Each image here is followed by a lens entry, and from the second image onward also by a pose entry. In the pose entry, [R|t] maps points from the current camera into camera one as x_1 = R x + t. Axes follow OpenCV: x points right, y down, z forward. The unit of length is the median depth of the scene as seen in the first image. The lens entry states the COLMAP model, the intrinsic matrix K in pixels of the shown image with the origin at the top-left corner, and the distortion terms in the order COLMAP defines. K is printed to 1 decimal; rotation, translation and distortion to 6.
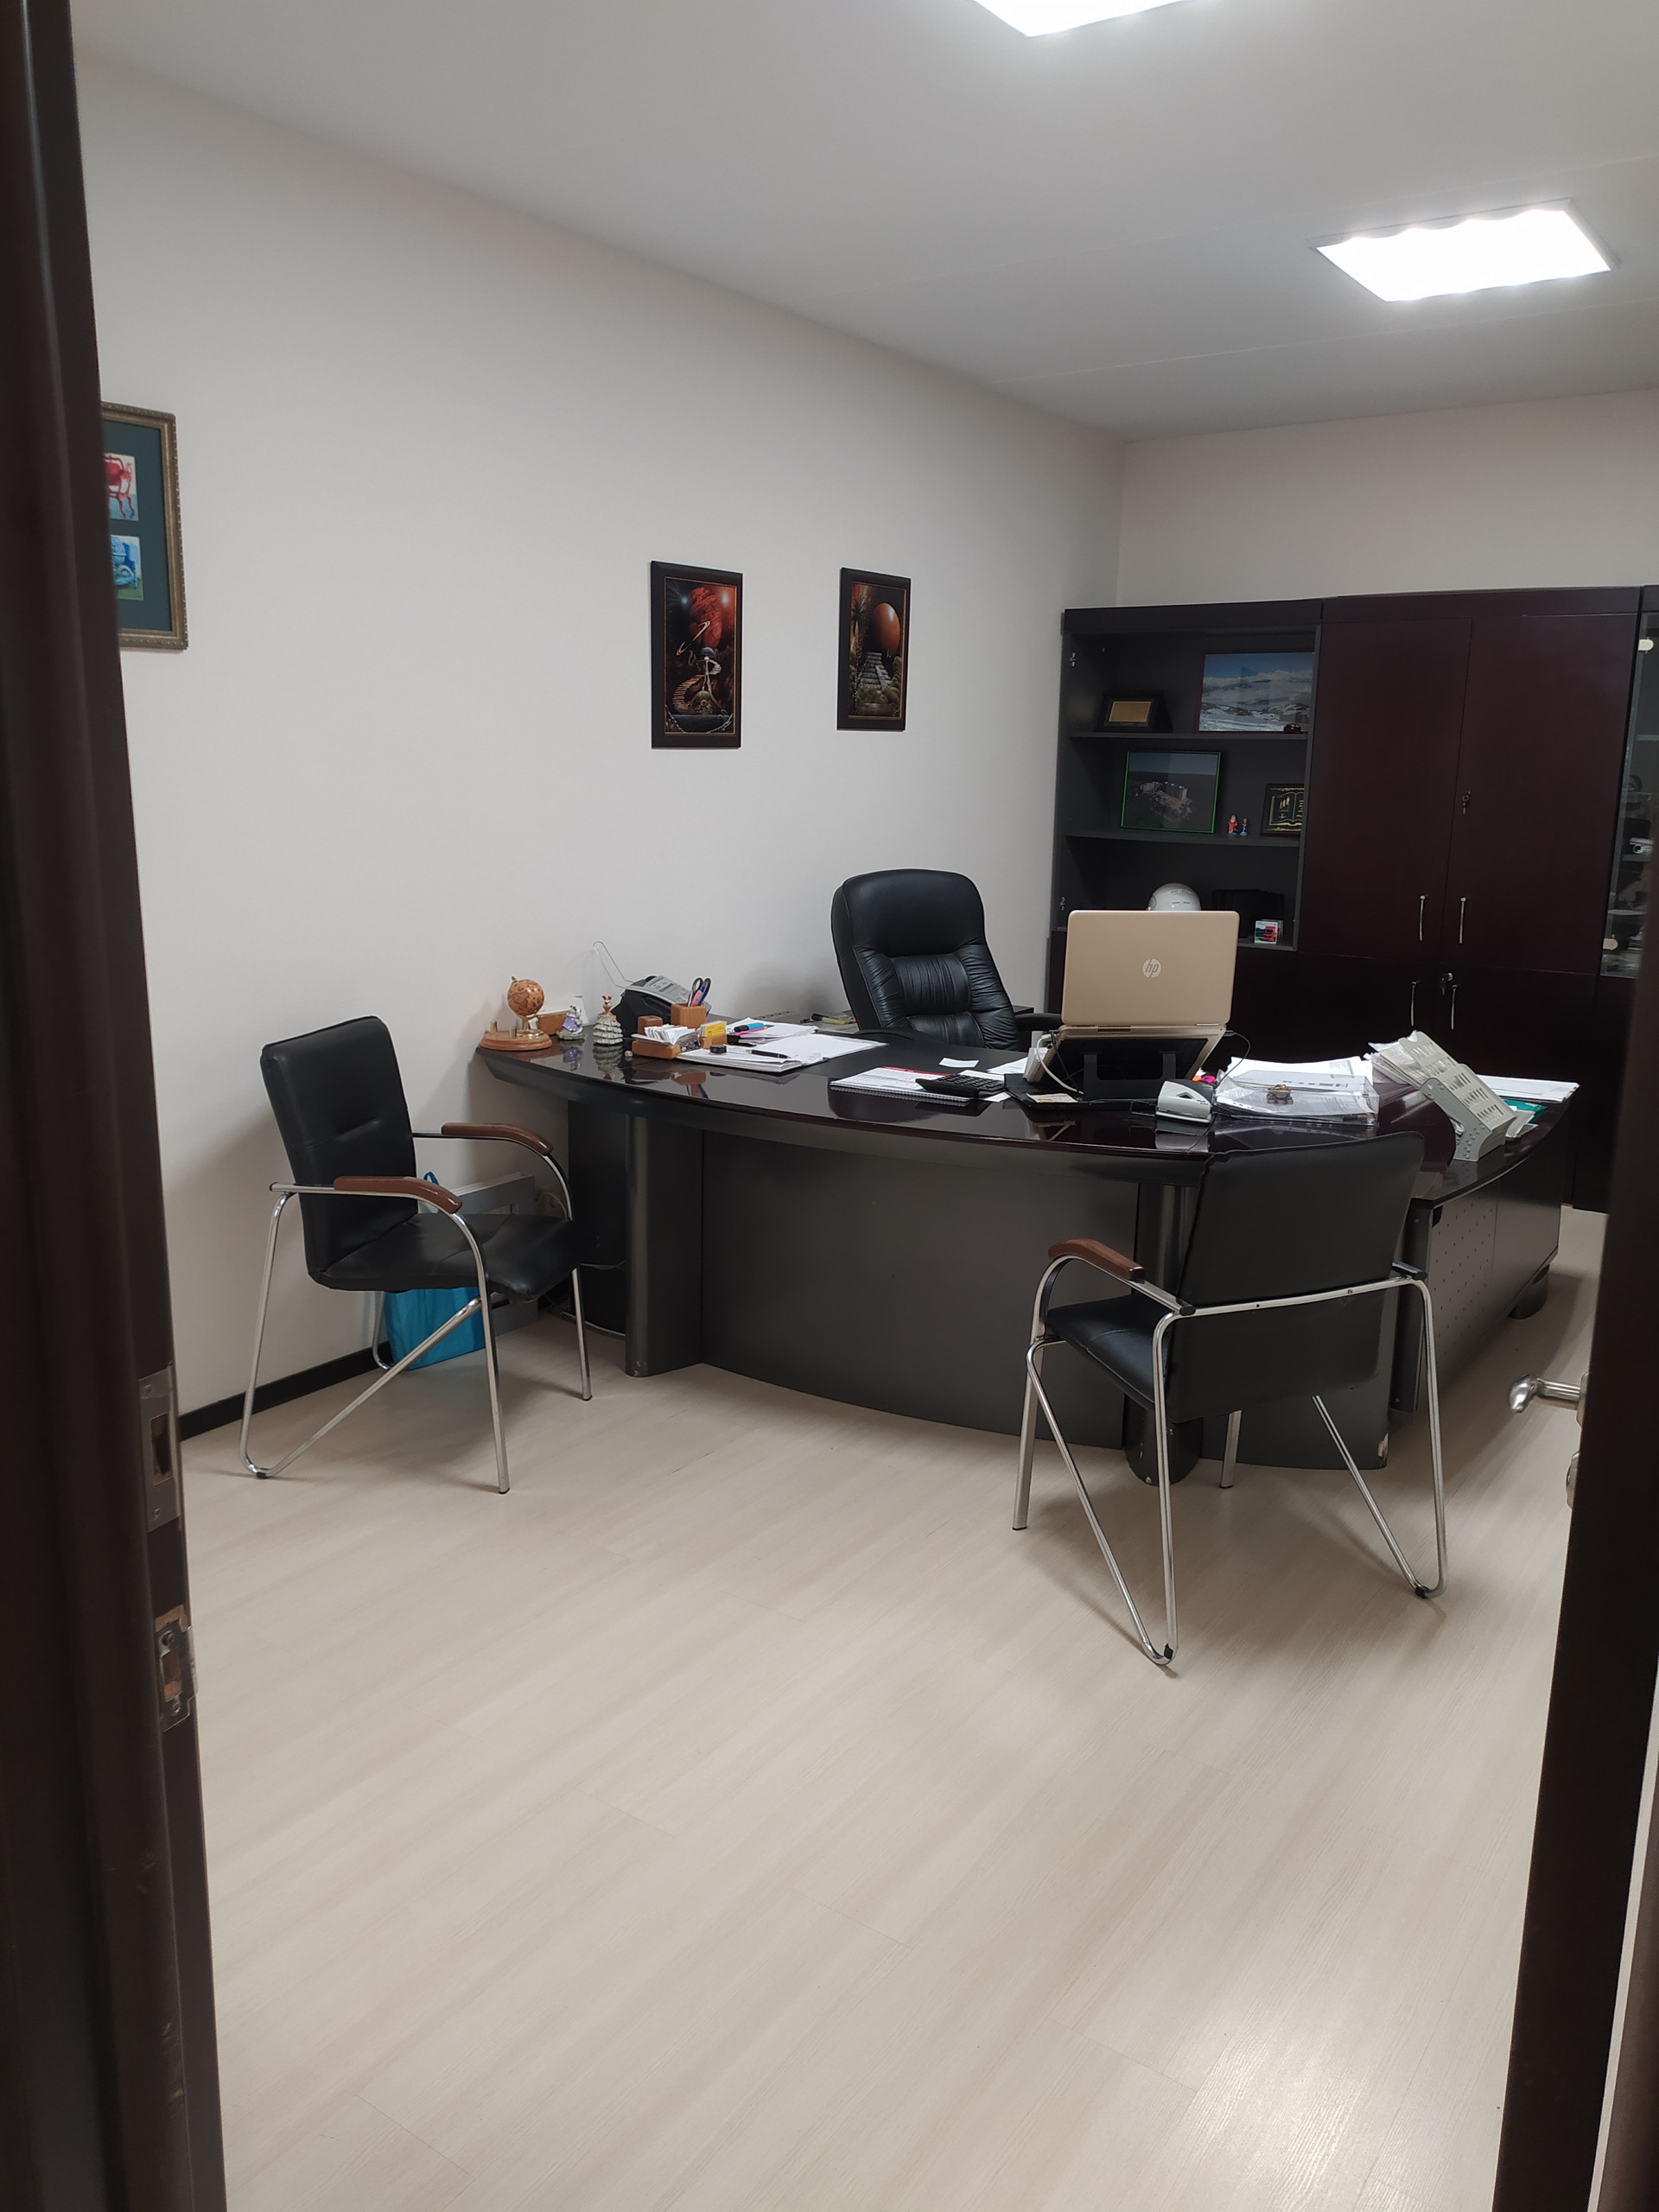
lens RADIAL K [[1653.0, 0, 826.1], [0, 1653.0, 1105.9], [0, 0, 1]] dist [0.007270, 0.001895]
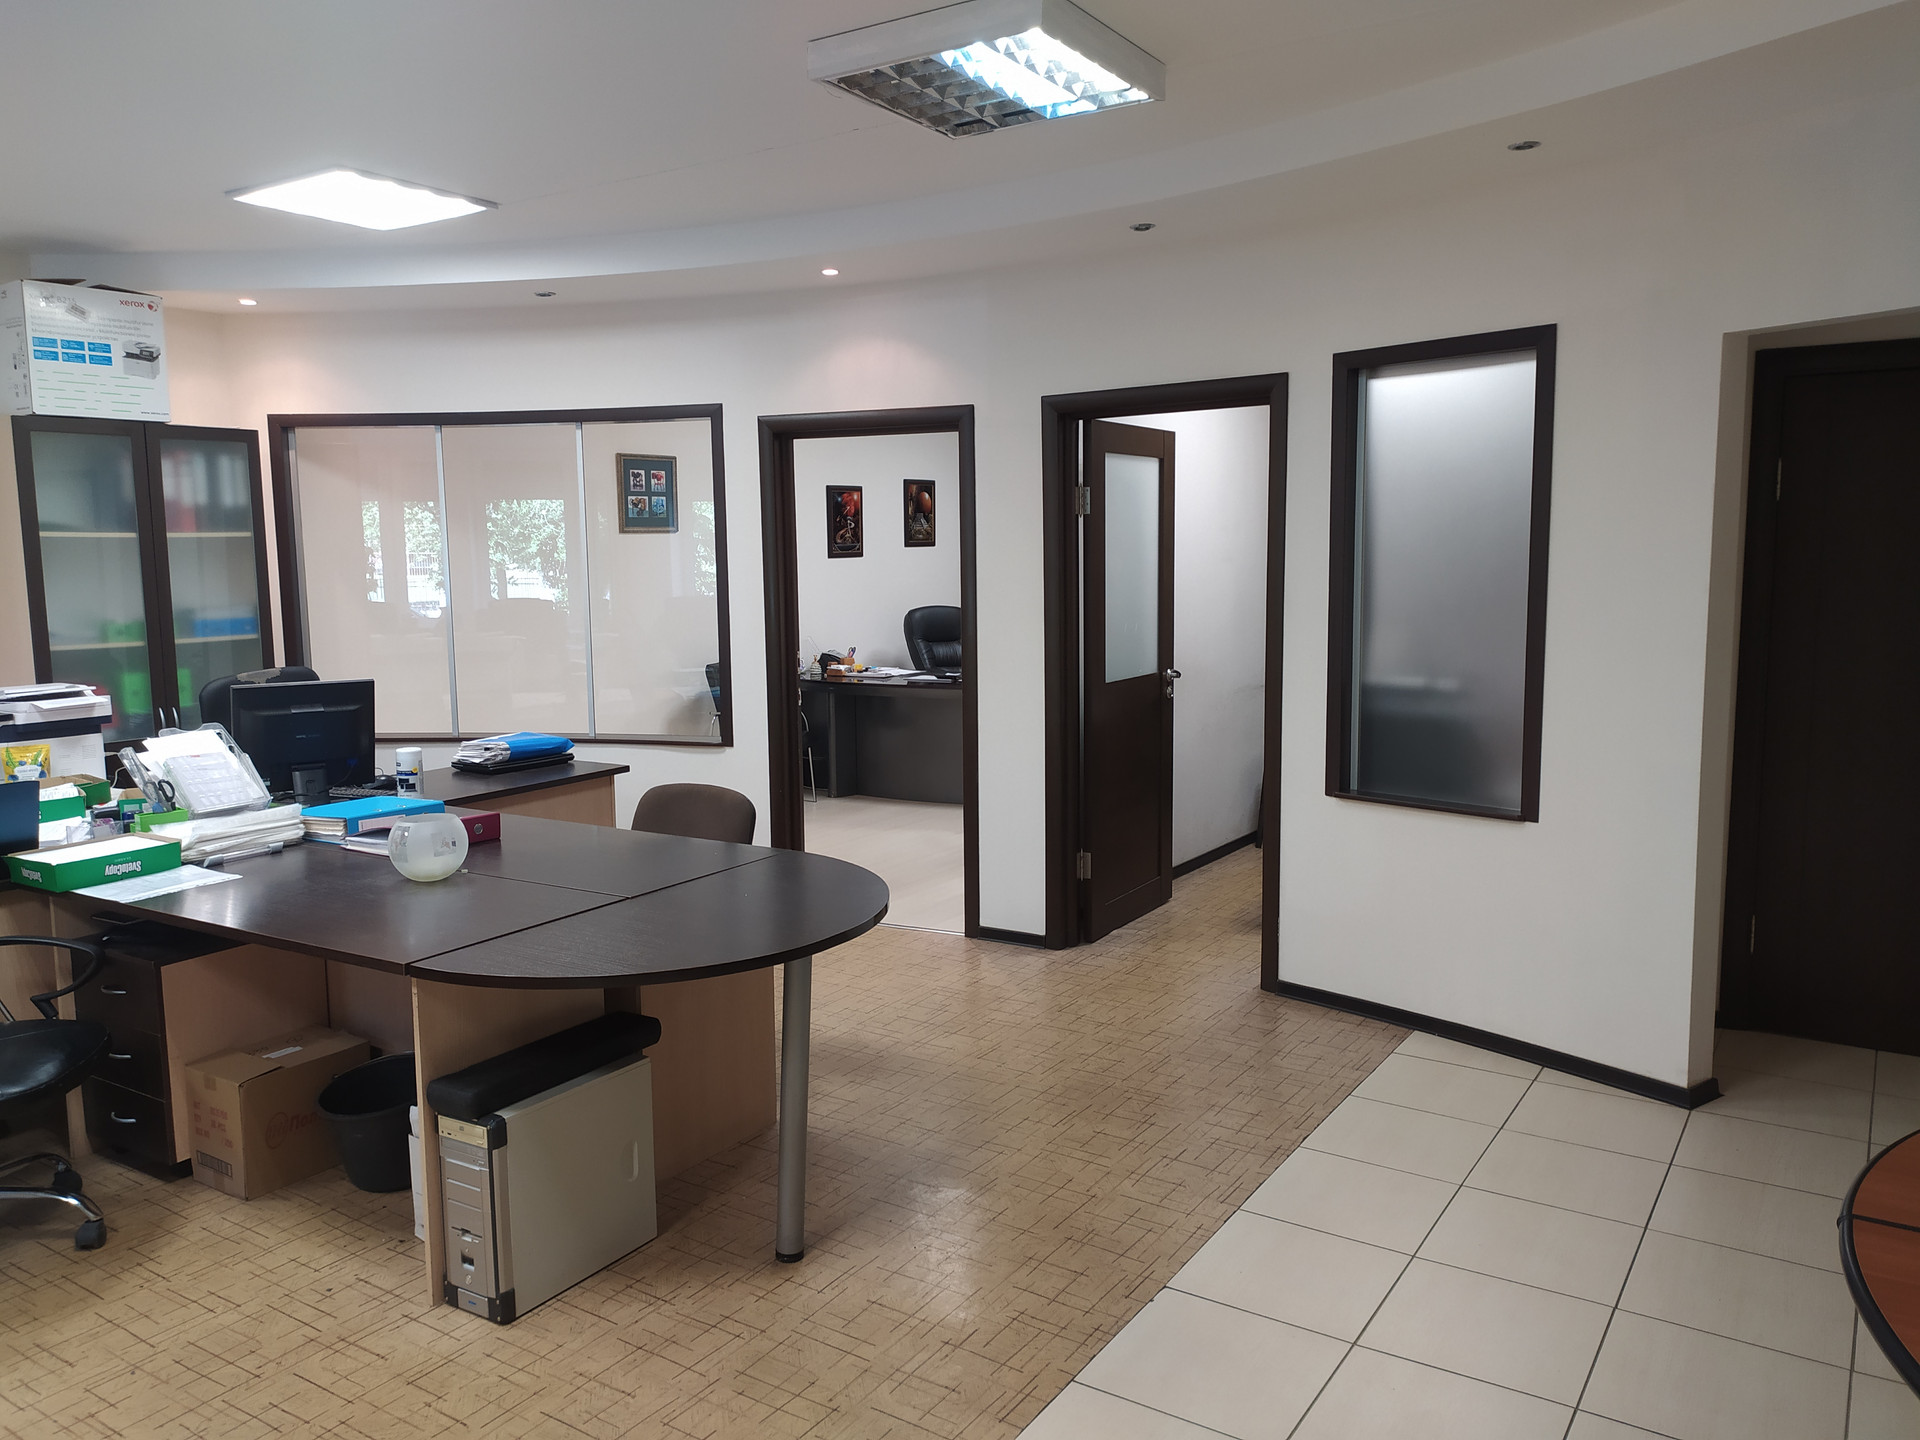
lens RADIAL K [[1434.8, 0, 961.3], [0, 1434.8, 721.3], [0, 0, 1]] dist [0.007270, 0.001895]
pose [[0.999064, -0.032911, 0.028076, 0.023797], [0.035266, 0.995498, -0.087977, 0.208452], [-0.025054, 0.088885, 0.995727, -1.052599]]
